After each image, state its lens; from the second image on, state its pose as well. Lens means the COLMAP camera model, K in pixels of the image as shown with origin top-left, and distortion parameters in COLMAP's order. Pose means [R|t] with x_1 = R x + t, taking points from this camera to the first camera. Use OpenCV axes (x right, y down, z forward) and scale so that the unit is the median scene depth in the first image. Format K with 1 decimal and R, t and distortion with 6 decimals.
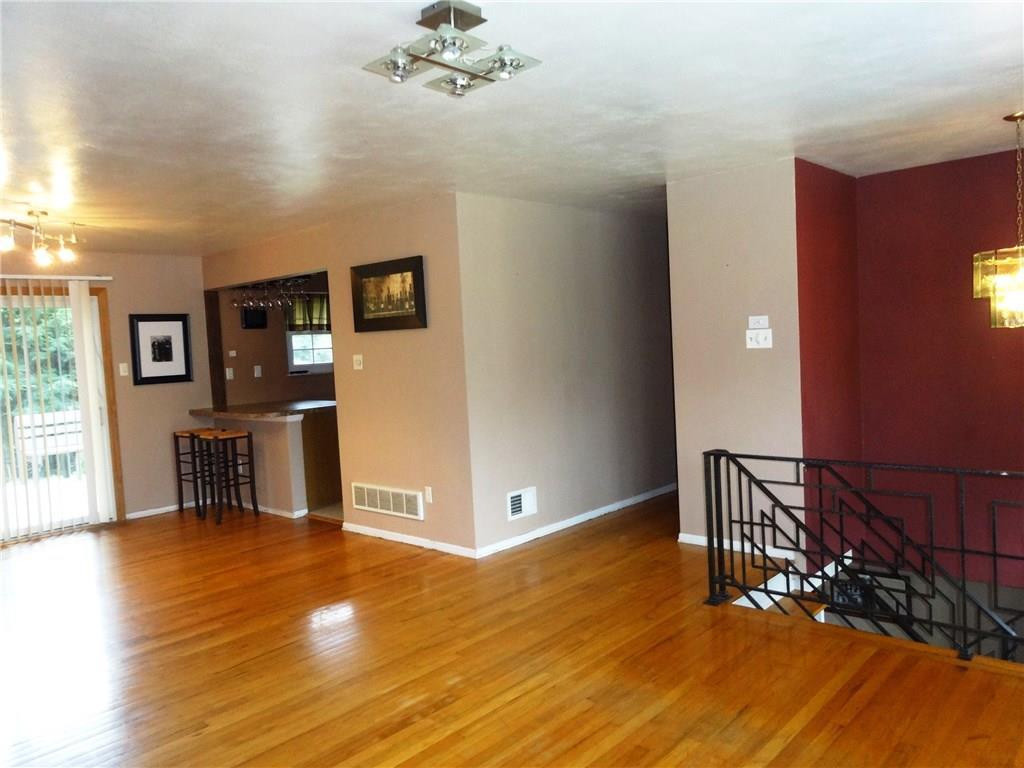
lens RADIAL K [[752.5, 0, 512.8], [0, 752.5, 383.8], [0, 0, 1]] dist [0.007308, -0.012806]
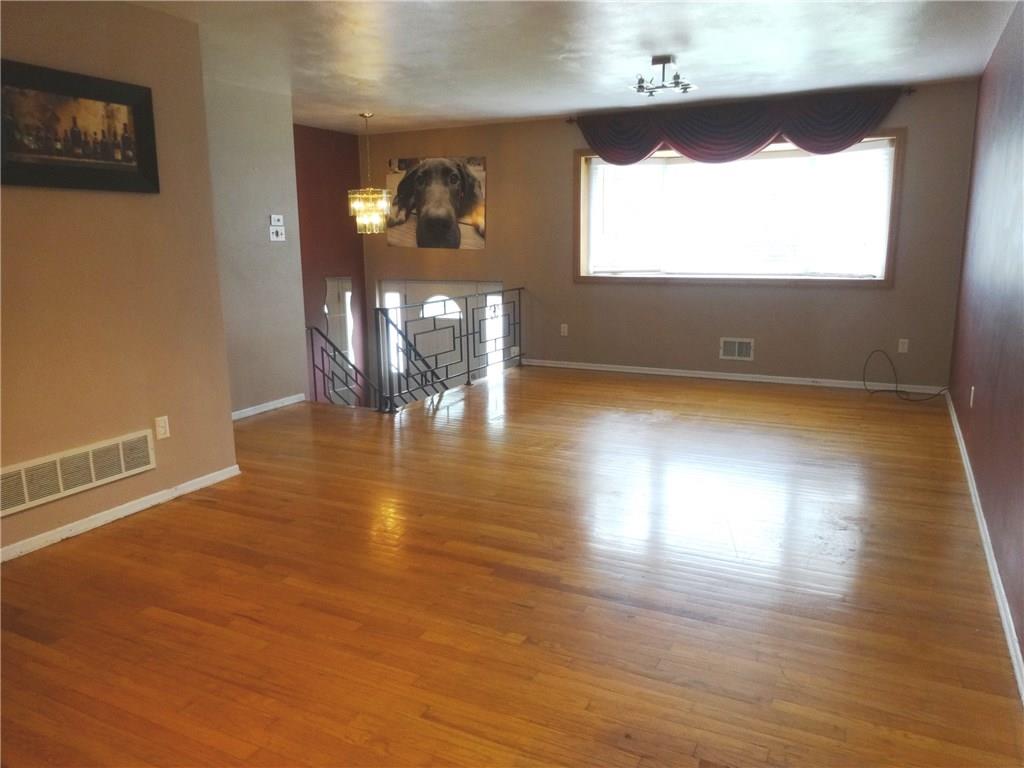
lens RADIAL K [[752.5, 0, 521.5], [0, 752.5, 389.0], [0, 0, 1]] dist [0.007308, -0.012806]
pose [[-0.283290, -0.138664, 0.948957, -0.931427], [0.075853, 0.983153, 0.166305, 0.015845], [-0.956030, 0.119094, -0.268000, 0.890828]]
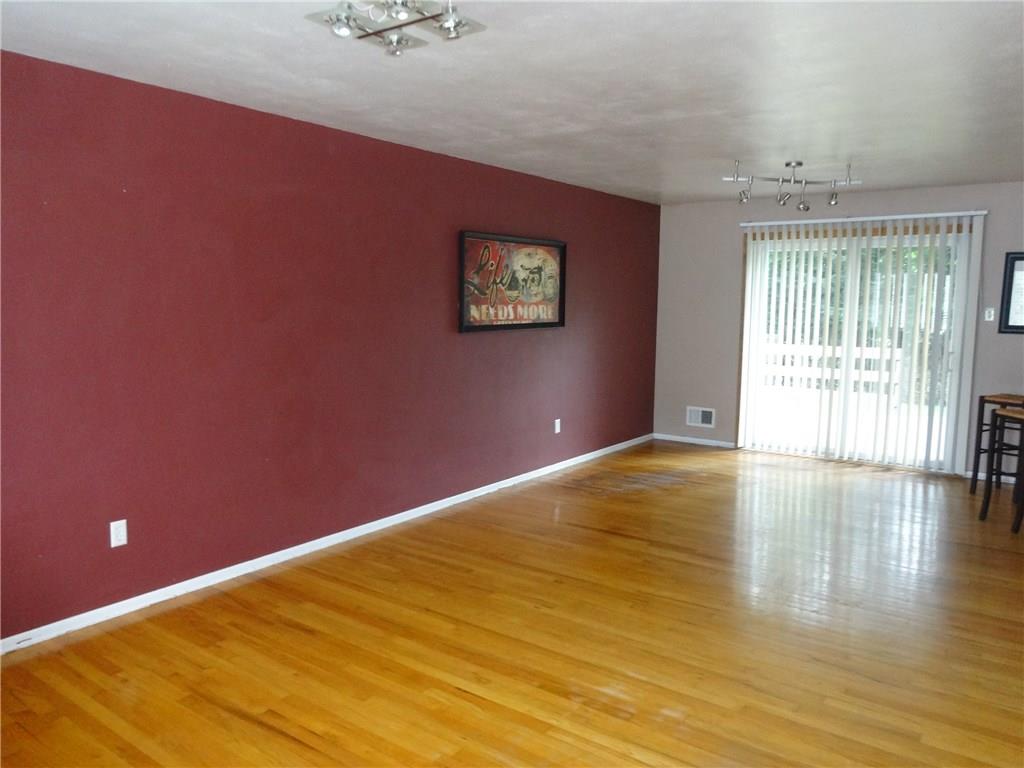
lens RADIAL K [[752.5, 0, 514.2], [0, 752.5, 384.0], [0, 0, 1]] dist [0.007308, -0.012806]
pose [[0.114791, 0.167527, -0.979162, 0.448141], [-0.073205, 0.984424, 0.159845, -0.057201], [0.990689, 0.053331, 0.125267, 0.482033]]
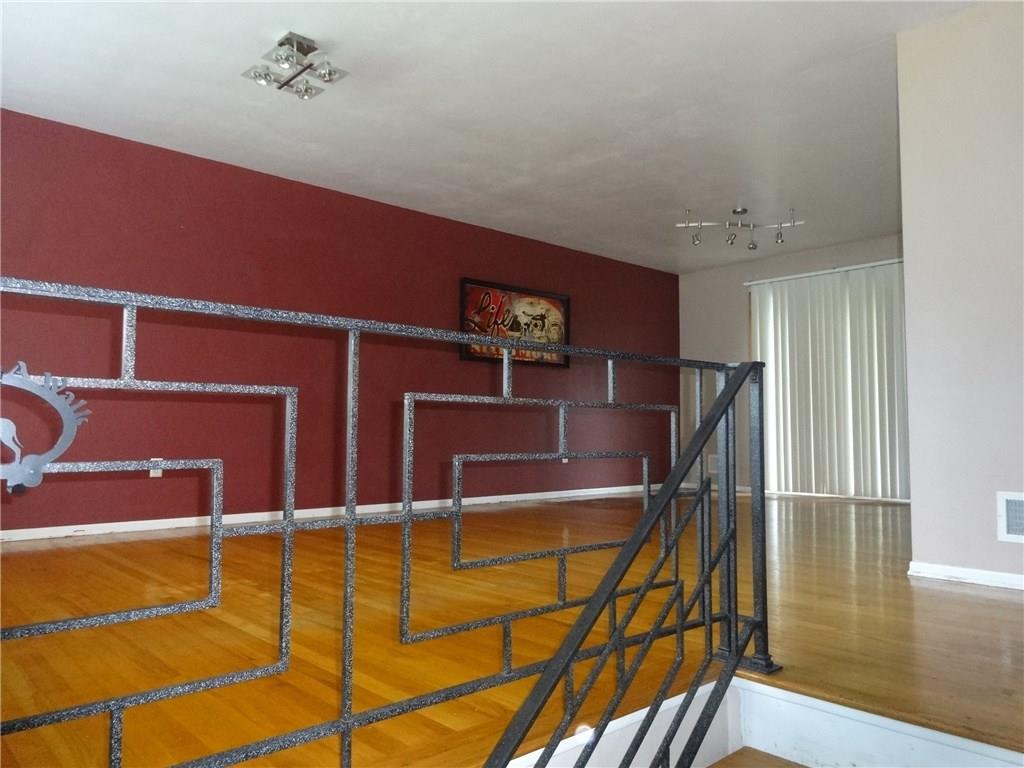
lens RADIAL K [[752.5, 0, 516.3], [0, 752.5, 380.1], [0, 0, 1]] dist [0.007308, -0.012806]
pose [[-0.075511, -0.016743, -0.997004, 0.669854], [-0.057330, 0.998278, -0.012423, 0.098863], [0.995496, 0.056220, -0.076340, 0.742116]]
